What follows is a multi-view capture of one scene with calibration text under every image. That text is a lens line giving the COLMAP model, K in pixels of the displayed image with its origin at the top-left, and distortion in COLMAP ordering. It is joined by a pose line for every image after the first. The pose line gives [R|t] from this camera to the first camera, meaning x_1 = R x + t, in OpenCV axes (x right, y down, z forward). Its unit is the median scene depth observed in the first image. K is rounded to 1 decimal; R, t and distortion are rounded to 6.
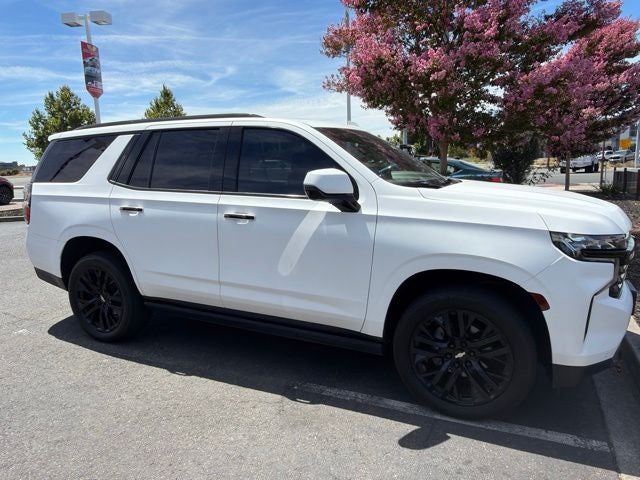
lens RADIAL K [[457.5, 0, 320.0], [0, 457.5, 240.0], [0, 0, 1]] dist [-0.002256, 0.000314]
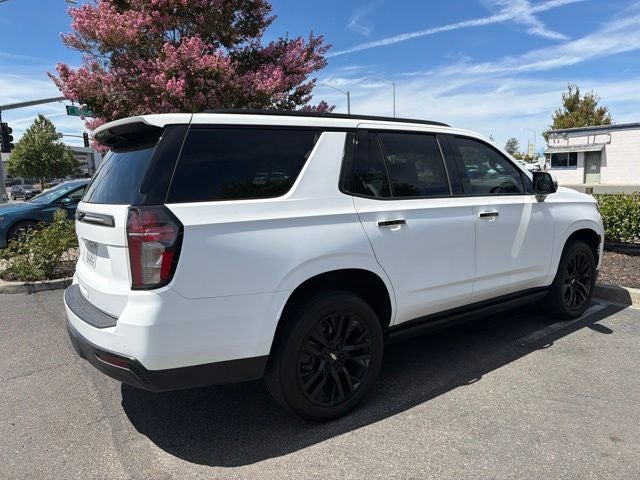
lens RADIAL K [[451.8, 0, 323.5], [0, 451.8, 240.7], [0, 0, 1]] dist [-0.000294, -0.000803]
pose [[0.482320, -0.116610, 0.868199, -1.197408], [0.172325, 0.984365, 0.036479, -0.087733], [-0.858878, 0.132018, 0.494873, 0.717322]]
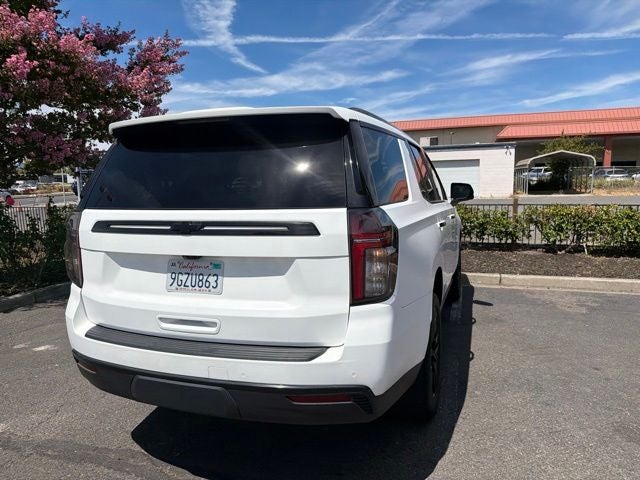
lens RADIAL K [[449.5, 0, 320.4], [0, 449.5, 238.9], [0, 0, 1]] dist [0.026506, -0.033934]
pose [[-0.093349, -0.094843, 0.991106, -1.307590], [0.195643, 0.974297, 0.111662, -0.189367], [-0.976222, 0.204327, -0.072394, 1.323568]]
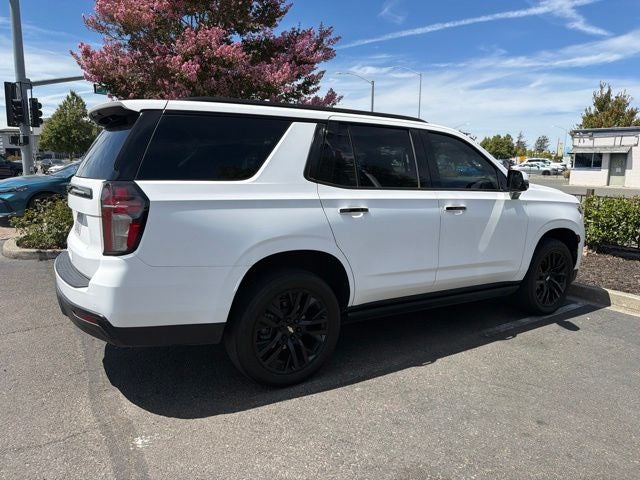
lens RADIAL K [[449.5, 0, 320.4], [0, 449.5, 238.9], [0, 0, 1]] dist [0.026506, -0.033934]
pose [[0.531832, -0.105889, 0.840204, -1.200281], [0.117734, 0.991762, 0.050466, -0.064625], [-0.838626, 0.072081, 0.539917, 0.596100]]
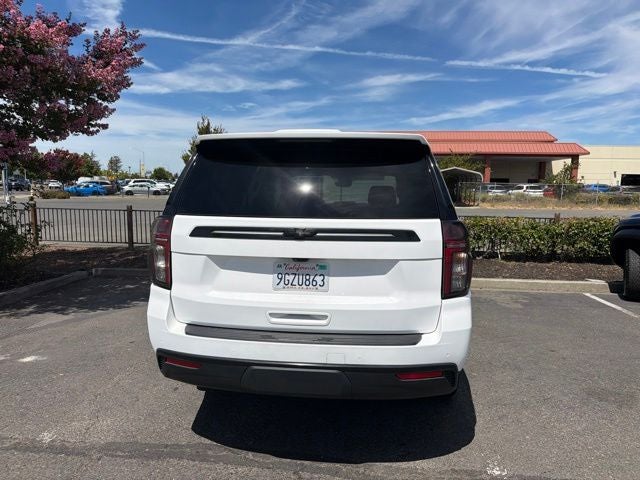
lens RADIAL K [[450.8, 0, 320.0], [0, 450.8, 240.0], [0, 0, 1]] dist [0.033434, -0.042255]
pose [[-0.312237, -0.084442, 0.946244, -1.352743], [0.160036, 0.977132, 0.140006, -0.250545], [-0.936428, 0.195148, -0.291583, 1.610526]]
